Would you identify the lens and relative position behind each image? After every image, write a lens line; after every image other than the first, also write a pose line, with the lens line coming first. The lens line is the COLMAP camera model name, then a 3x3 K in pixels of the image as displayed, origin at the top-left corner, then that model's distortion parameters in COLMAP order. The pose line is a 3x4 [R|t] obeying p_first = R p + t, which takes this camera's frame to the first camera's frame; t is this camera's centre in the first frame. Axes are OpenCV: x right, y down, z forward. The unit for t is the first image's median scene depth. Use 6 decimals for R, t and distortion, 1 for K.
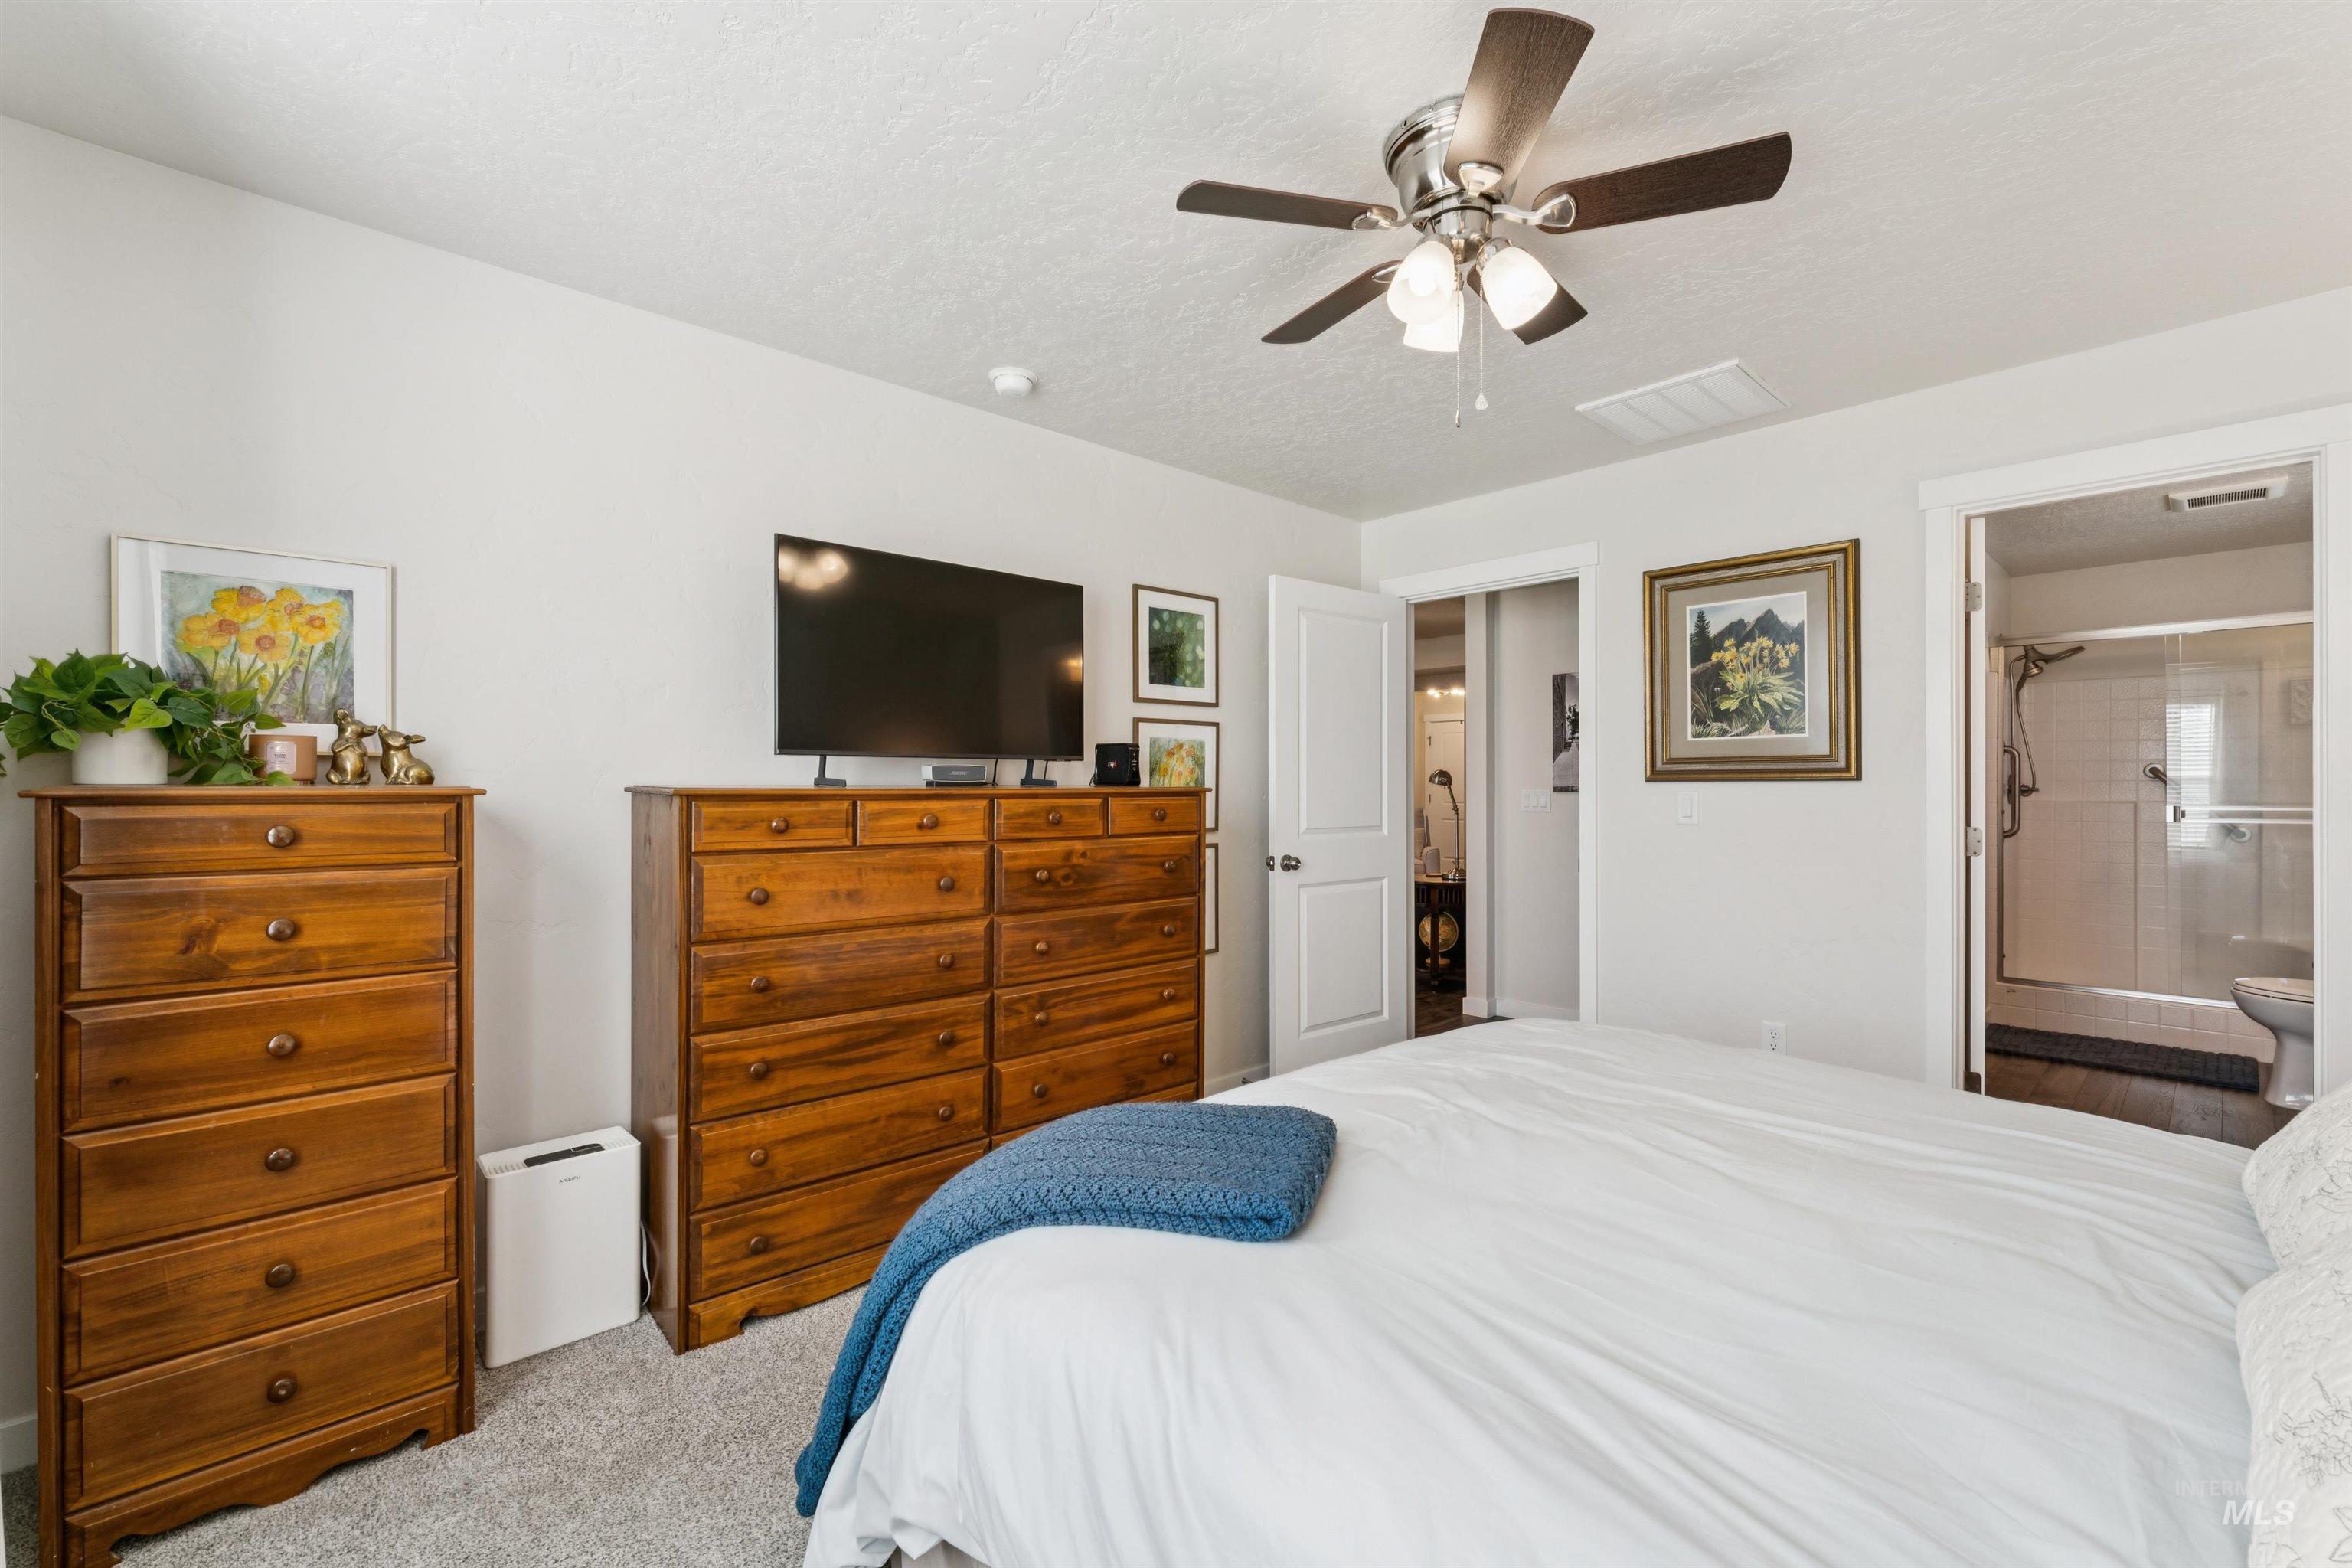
lens RADIAL K [[1022.6, 0, 1185.9], [0, 1022.6, 782.8], [0, 0, 1]] dist [0.001395, -0.000352]
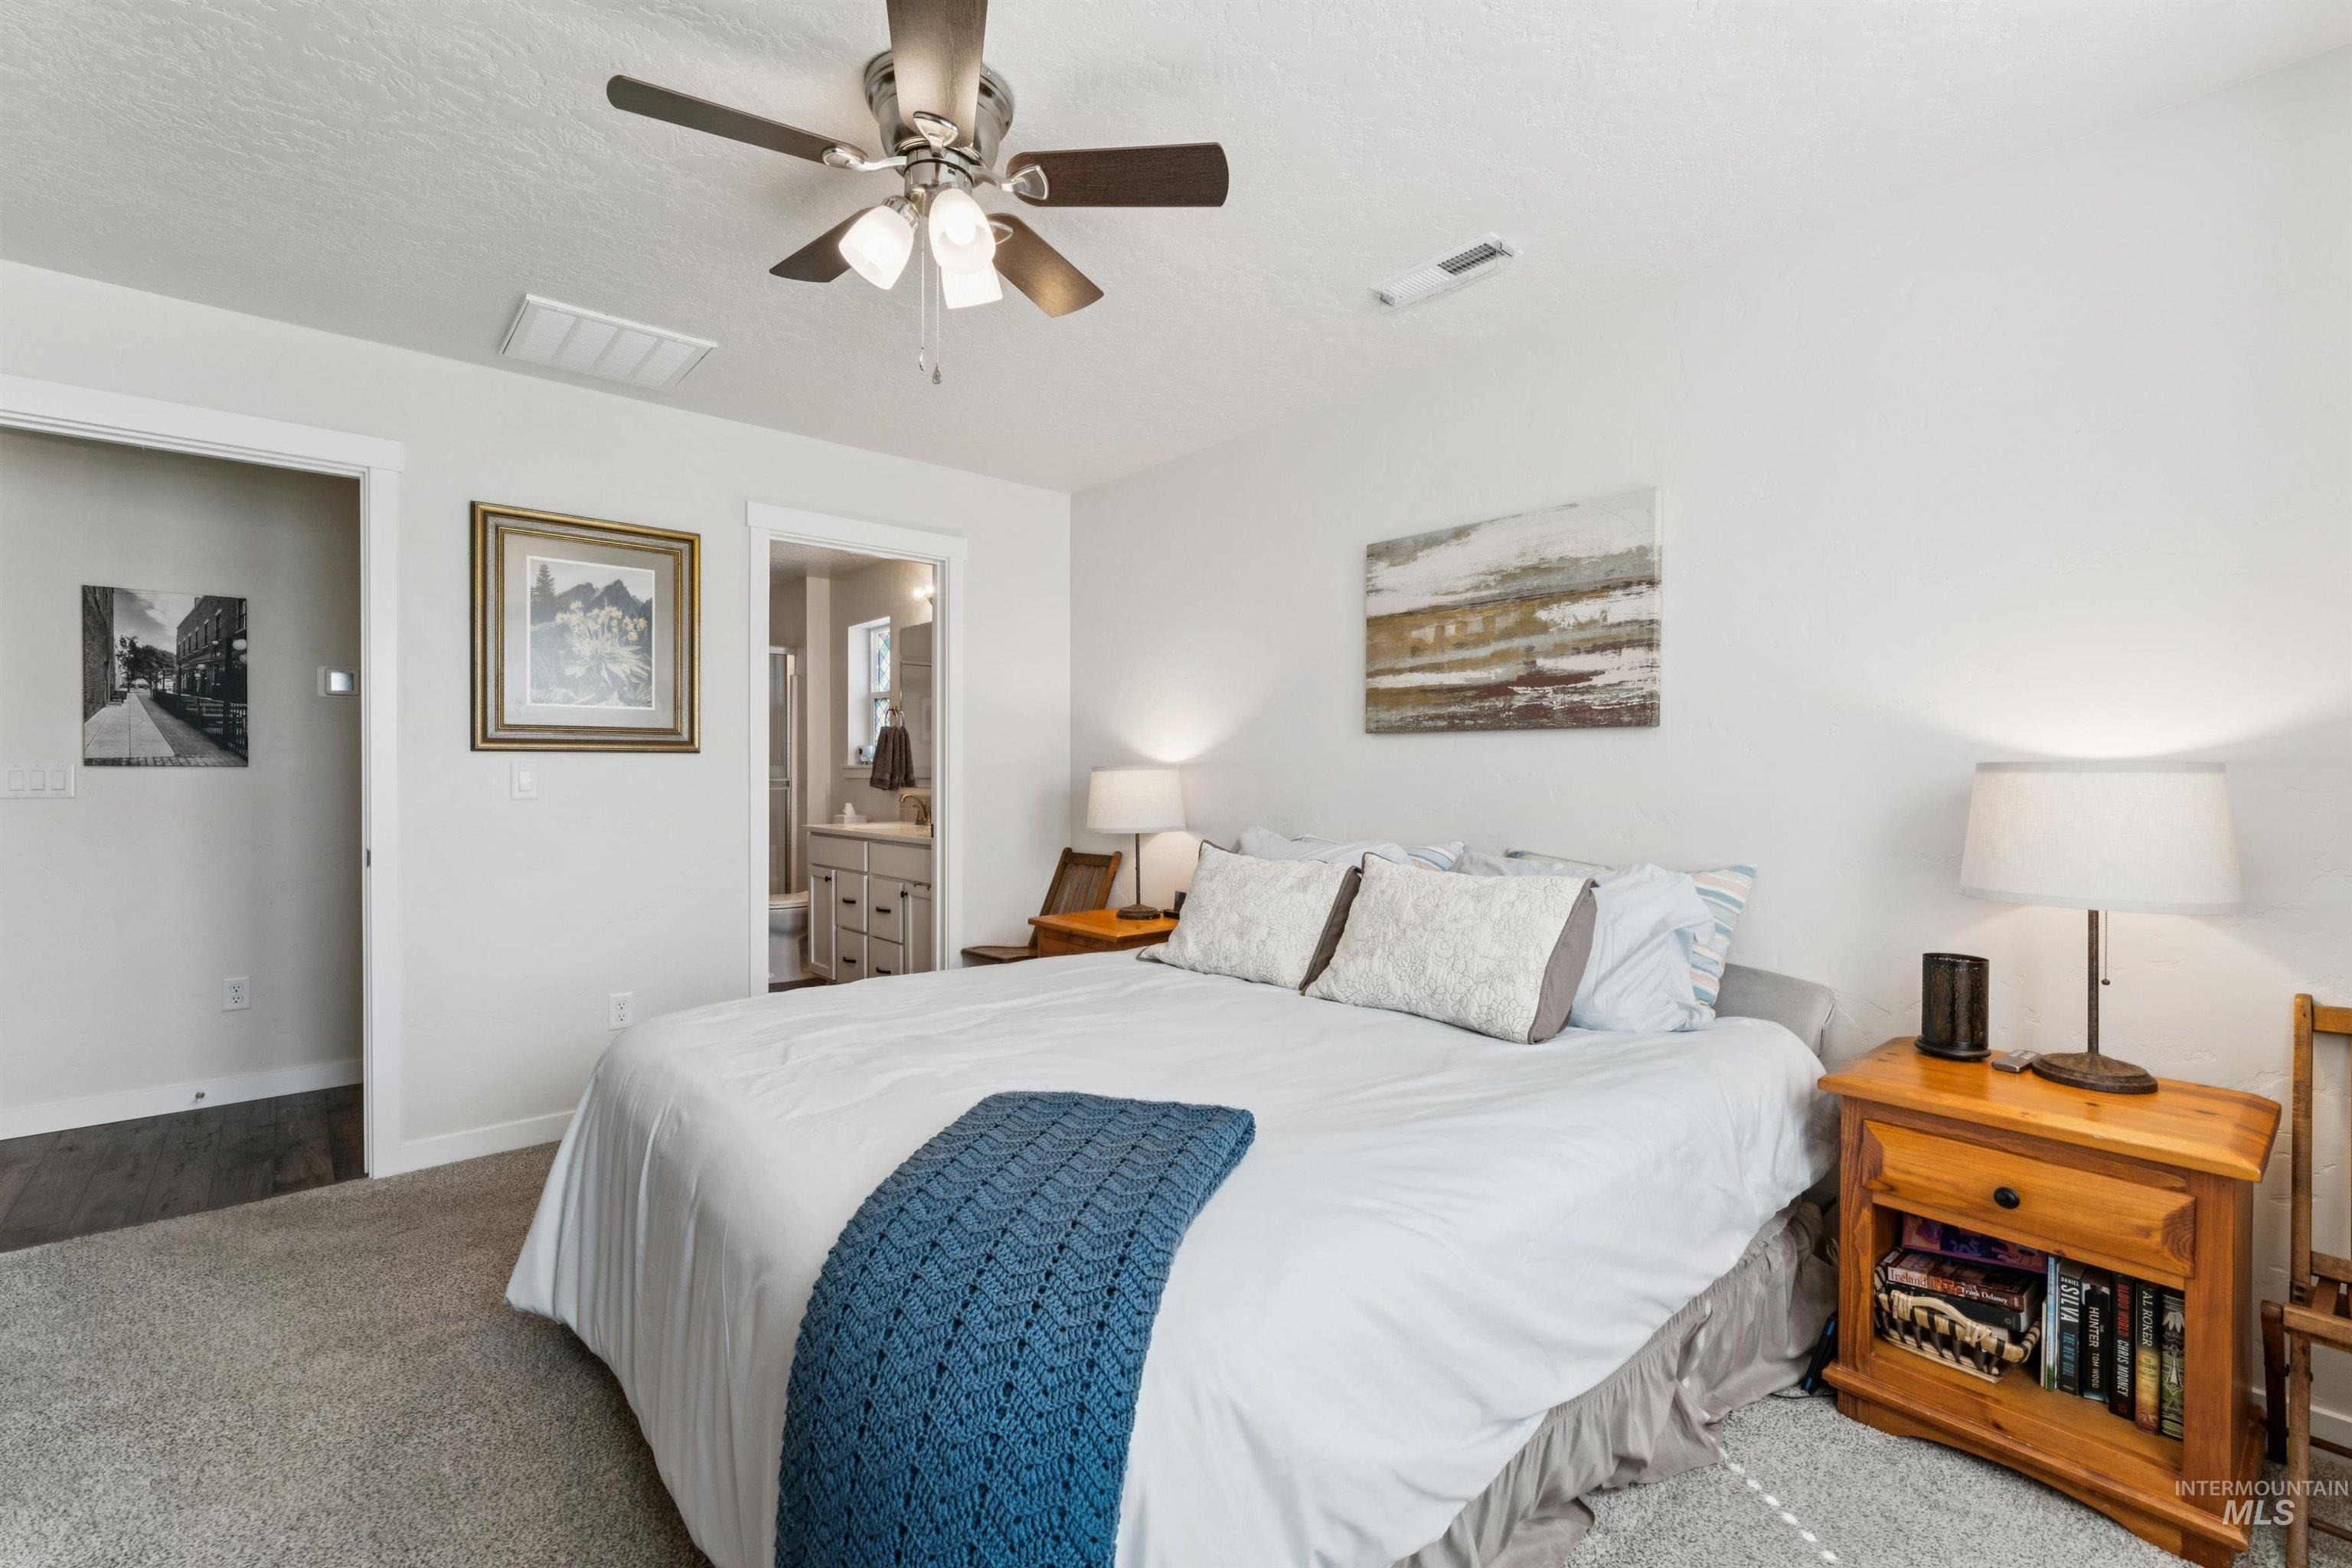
lens RADIAL K [[1022.6, 0, 1184.4], [0, 1022.6, 778.4], [0, 0, 1]] dist [0.001395, -0.000352]
pose [[0.007914, -0.006424, 0.999948, -0.423031], [-0.001924, 0.999977, 0.006439, 0.016514], [-0.999967, -0.001974, 0.007901, 0.439620]]
